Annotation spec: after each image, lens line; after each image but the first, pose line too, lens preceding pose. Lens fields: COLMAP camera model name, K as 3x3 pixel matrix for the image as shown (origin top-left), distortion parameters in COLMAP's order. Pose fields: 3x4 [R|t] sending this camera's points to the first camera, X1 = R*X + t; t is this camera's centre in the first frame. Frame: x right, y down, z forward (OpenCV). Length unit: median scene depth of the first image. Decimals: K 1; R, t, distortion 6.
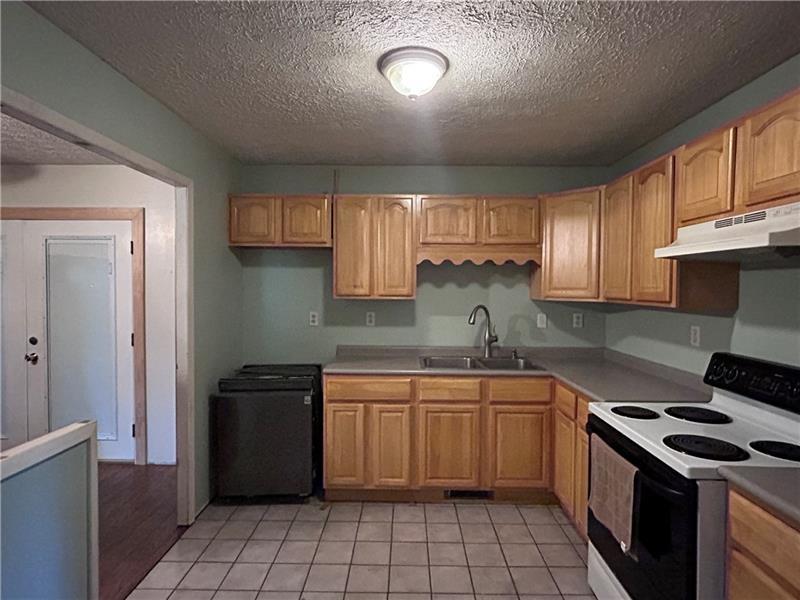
lens RADIAL K [[423.4, 0, 397.6], [0, 423.4, 299.0], [0, 0, 1]] dist [-0.033486, 0.026299]
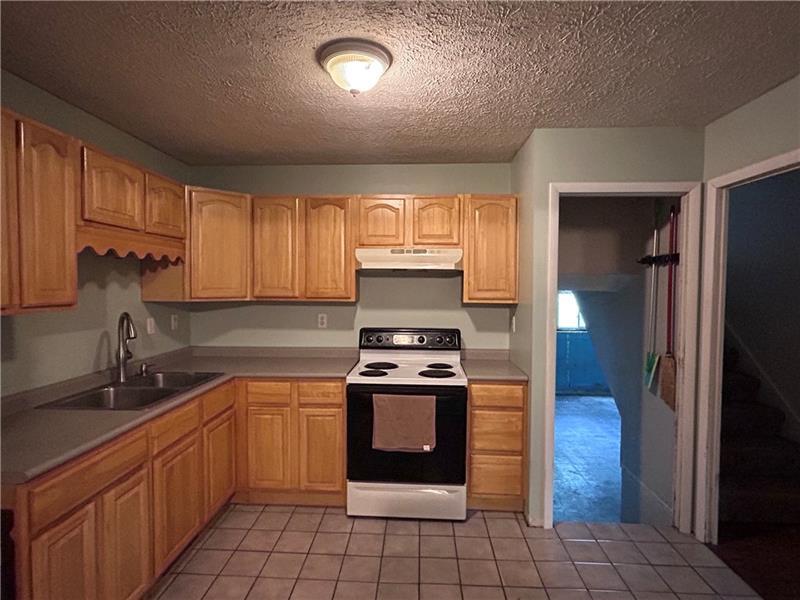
lens RADIAL K [[423.4, 0, 397.6], [0, 423.4, 299.0], [0, 0, 1]] dist [-0.033486, 0.026299]
pose [[0.044100, -0.038928, 0.998268, -0.598654], [0.022027, 0.999036, 0.037985, -0.030572], [-0.998784, 0.020314, 0.044915, 0.566591]]
